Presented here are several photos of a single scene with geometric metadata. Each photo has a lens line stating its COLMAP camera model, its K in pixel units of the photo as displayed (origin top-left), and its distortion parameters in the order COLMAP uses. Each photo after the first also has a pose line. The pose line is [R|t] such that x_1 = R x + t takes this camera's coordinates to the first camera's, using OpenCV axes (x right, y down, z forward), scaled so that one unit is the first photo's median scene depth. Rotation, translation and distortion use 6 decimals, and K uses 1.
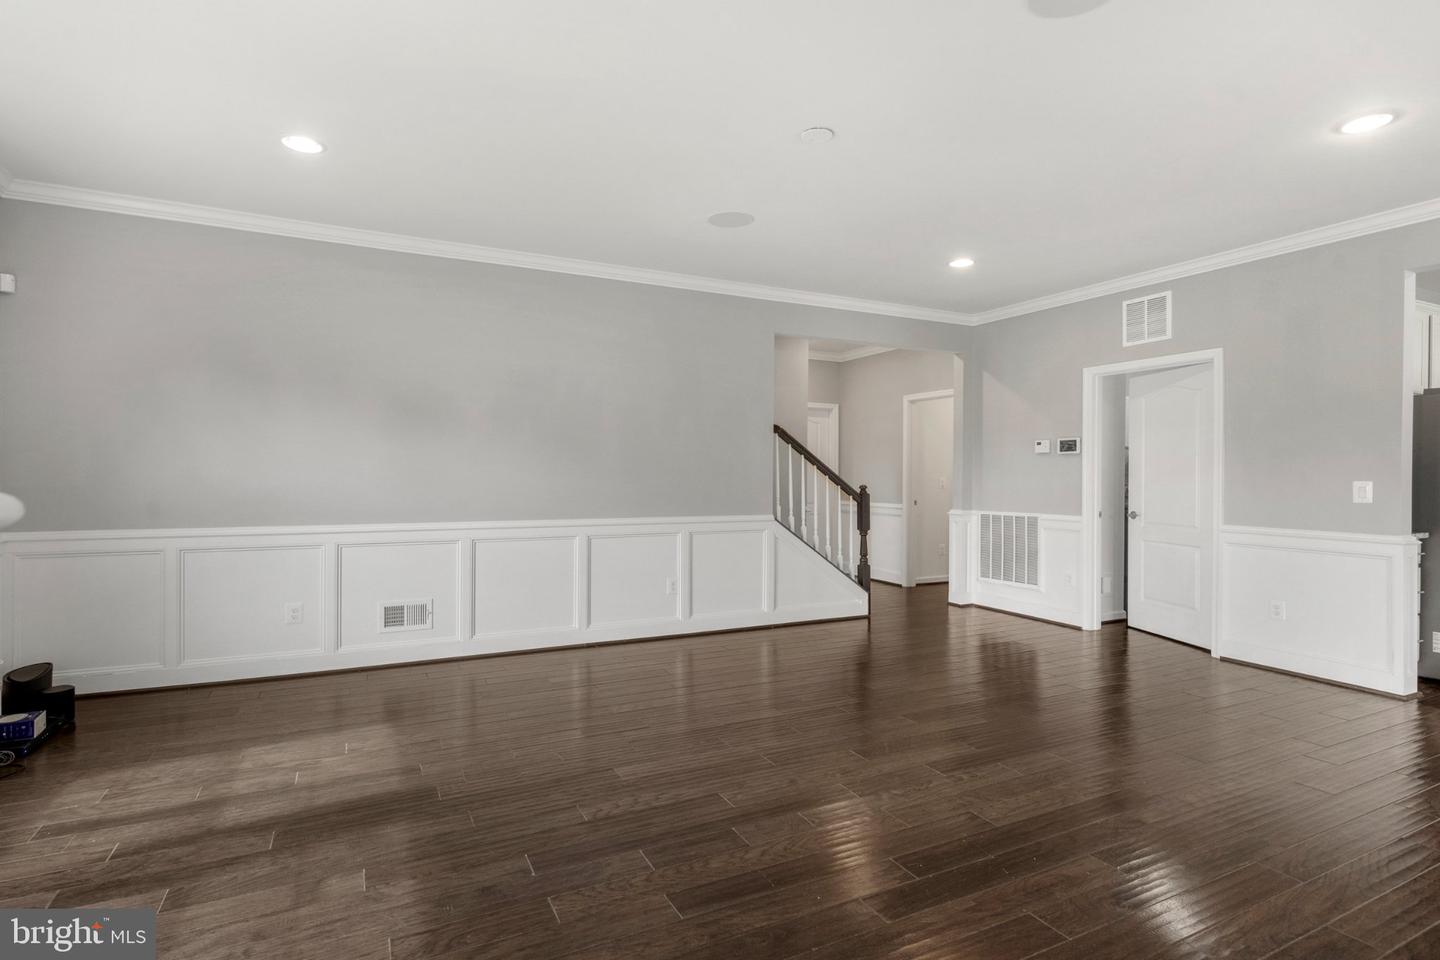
lens RADIAL K [[695.5, 0, 722.5], [0, 695.5, 477.0], [0, 0, 1]] dist [0.000321, 0.000427]
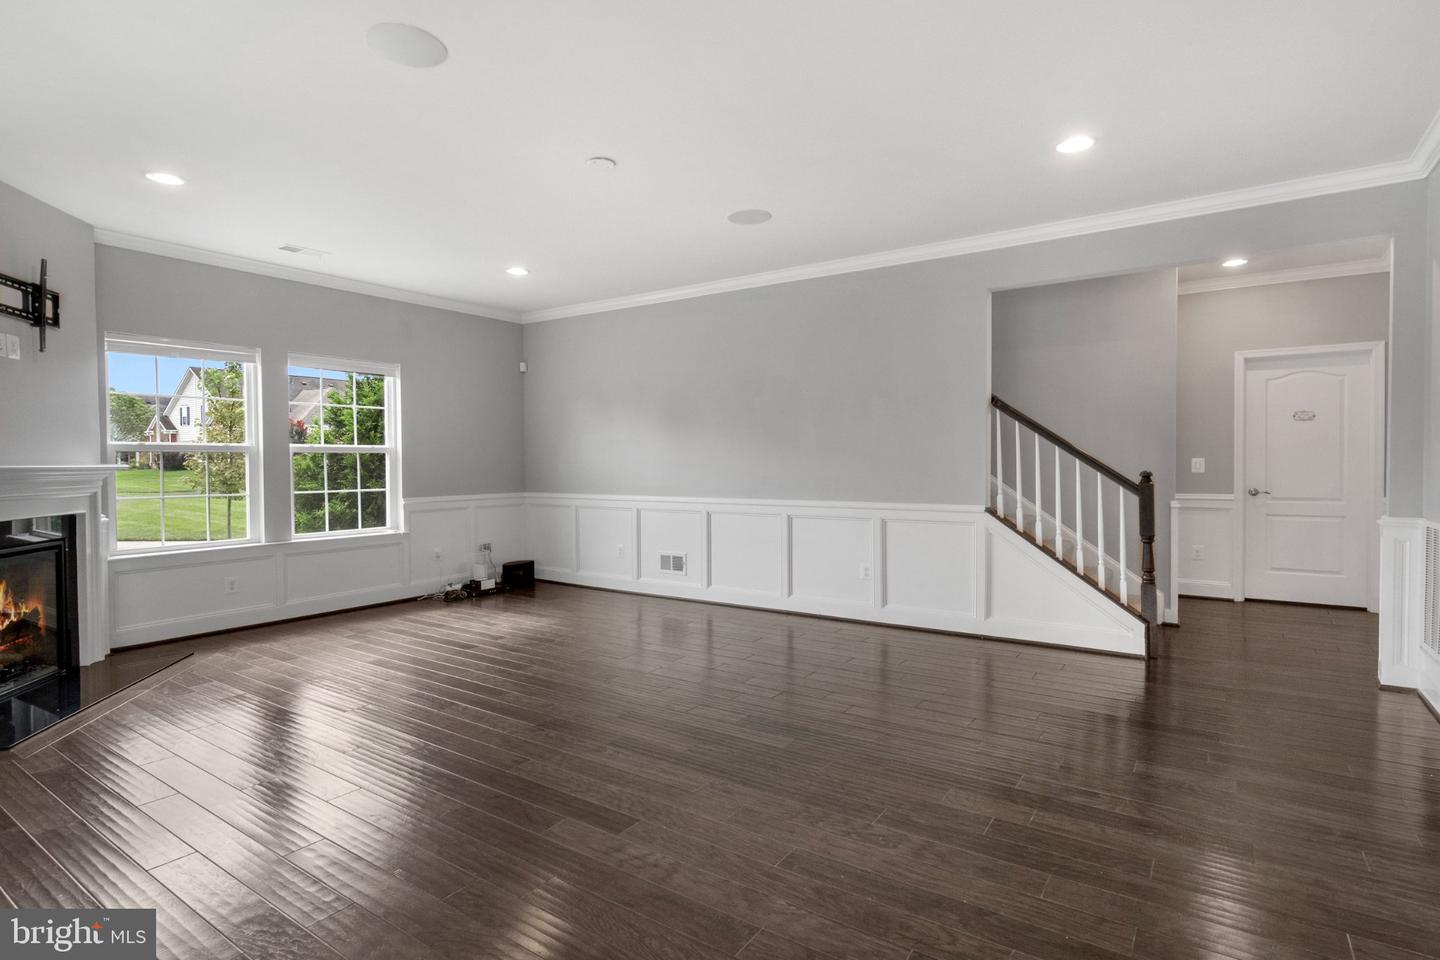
lens RADIAL K [[695.5, 0, 722.5], [0, 695.5, 477.0], [0, 0, 1]] dist [0.000321, 0.000427]
pose [[0.523989, 0.012815, -0.851629, 0.625362], [0.005640, 0.999813, 0.018515, 0.002103], [0.851706, -0.014505, 0.523819, 0.290576]]
